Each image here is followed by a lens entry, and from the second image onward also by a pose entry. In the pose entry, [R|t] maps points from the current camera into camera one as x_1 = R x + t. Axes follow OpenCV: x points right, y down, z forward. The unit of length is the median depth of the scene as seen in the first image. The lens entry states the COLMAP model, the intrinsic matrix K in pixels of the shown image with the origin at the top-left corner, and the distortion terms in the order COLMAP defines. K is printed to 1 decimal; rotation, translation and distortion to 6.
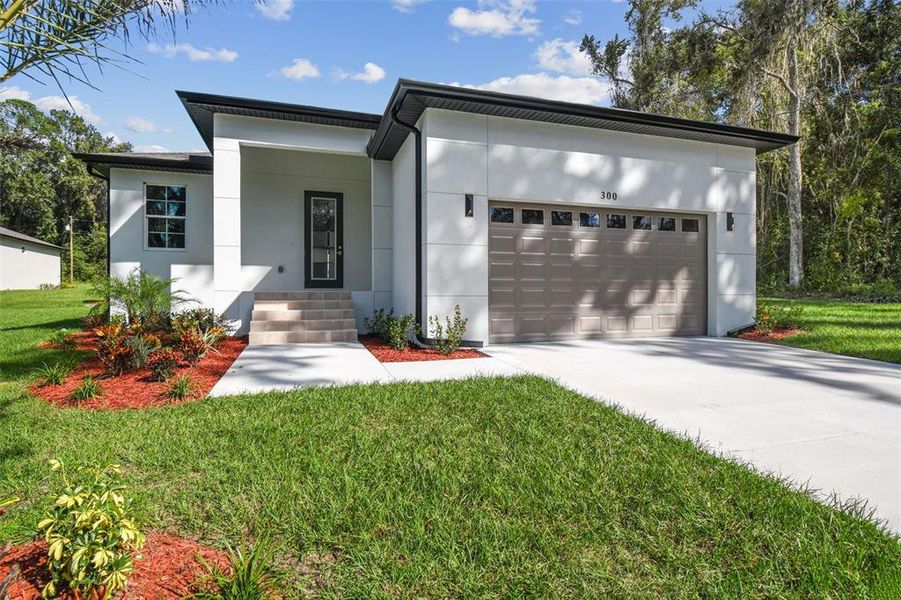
lens RADIAL K [[471.4, 0, 458.1], [0, 471.4, 300.0], [0, 0, 1]] dist [0.000748, -0.013358]
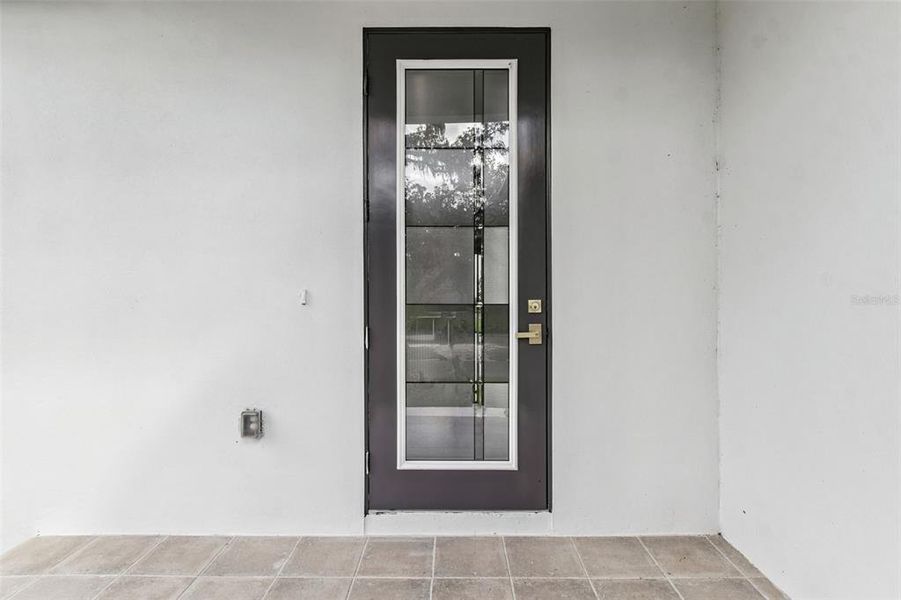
lens RADIAL K [[404.5, 0, 450.5], [0, 404.5, 300.0], [0, 0, 1]] dist [0.002126, -0.000028]
pose [[0.947938, 0.003099, -0.318439, -0.231661], [-0.000292, 0.999961, 0.008862, -0.116173], [0.318454, -0.008307, 0.947902, 0.833191]]
